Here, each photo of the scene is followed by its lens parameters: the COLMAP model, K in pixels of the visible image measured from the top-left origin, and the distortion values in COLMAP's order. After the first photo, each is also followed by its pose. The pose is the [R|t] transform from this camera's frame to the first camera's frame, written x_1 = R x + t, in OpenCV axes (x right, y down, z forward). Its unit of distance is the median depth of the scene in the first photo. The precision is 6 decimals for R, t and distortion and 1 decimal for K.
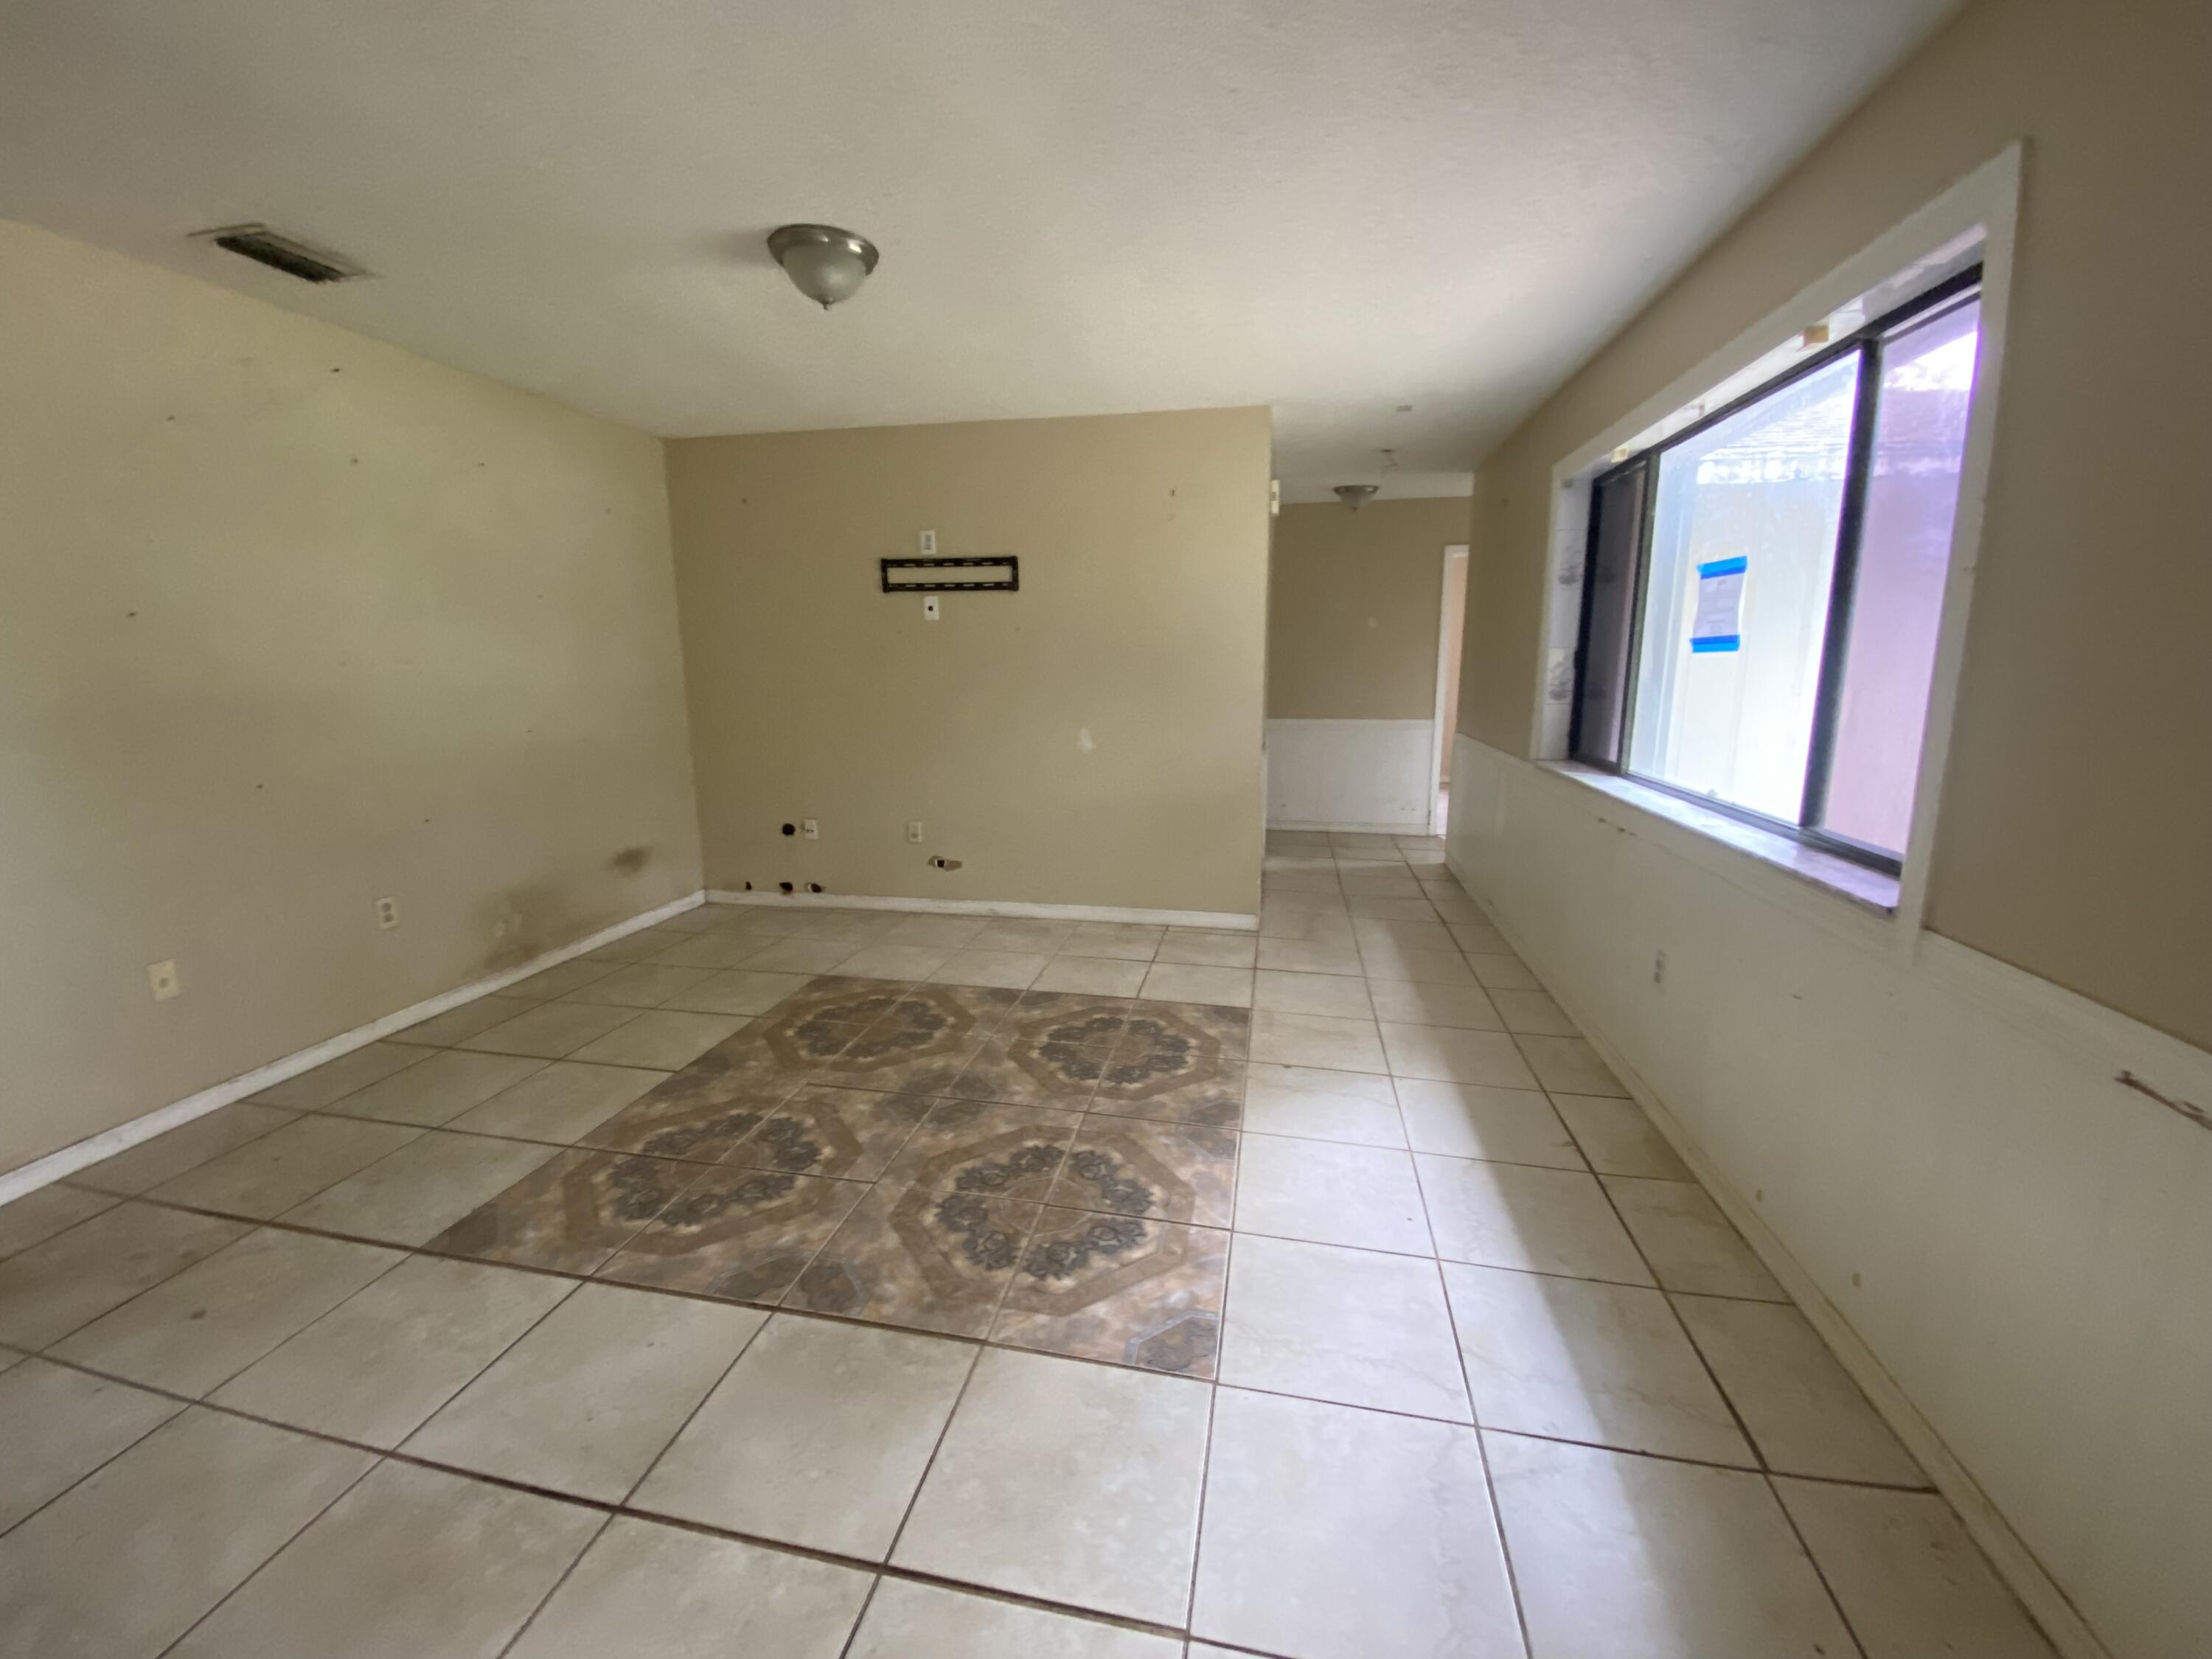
lens RADIAL K [[898.5, 0, 1098.5], [0, 898.5, 826.3], [0, 0, 1]] dist [0.008975, -0.014965]
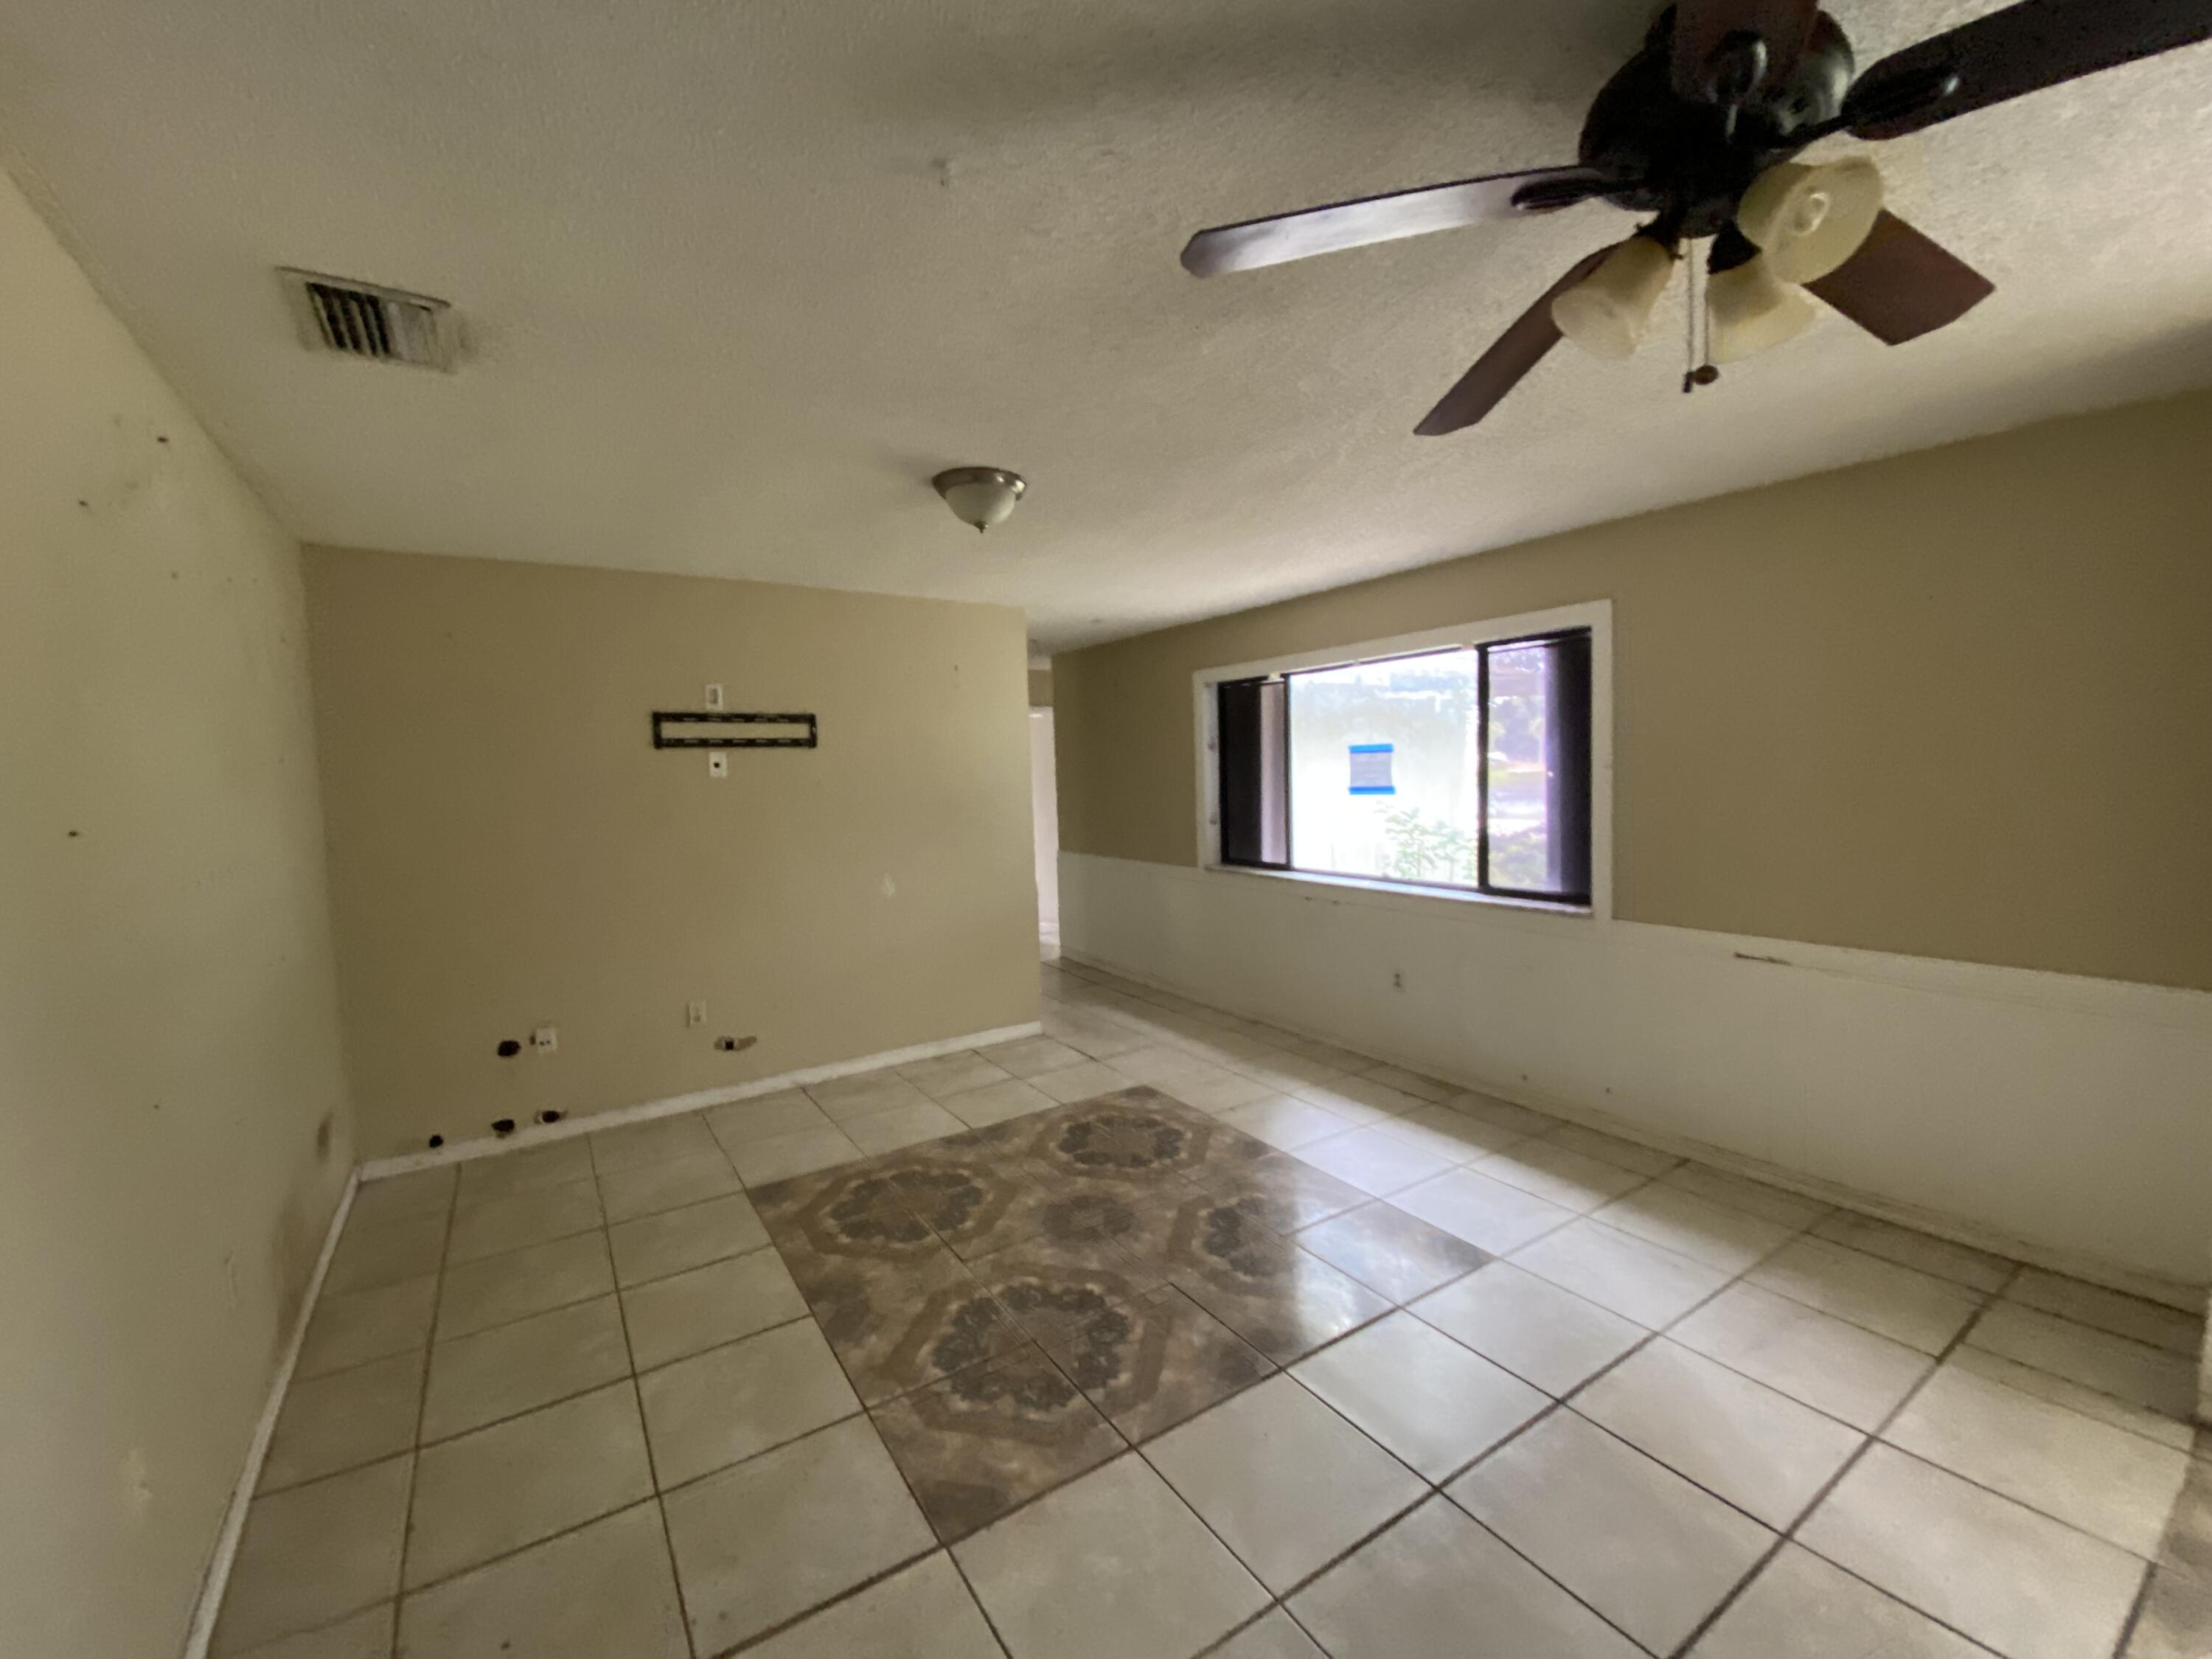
lens RADIAL K [[898.5, 0, 1114.9], [0, 898.5, 814.5], [0, 0, 1]] dist [0.008975, -0.014965]
pose [[0.702367, -0.051441, 0.709954, -0.729588], [0.153169, 0.984943, -0.080166, -0.073346], [-0.695141, 0.165049, 0.699670, 0.101315]]
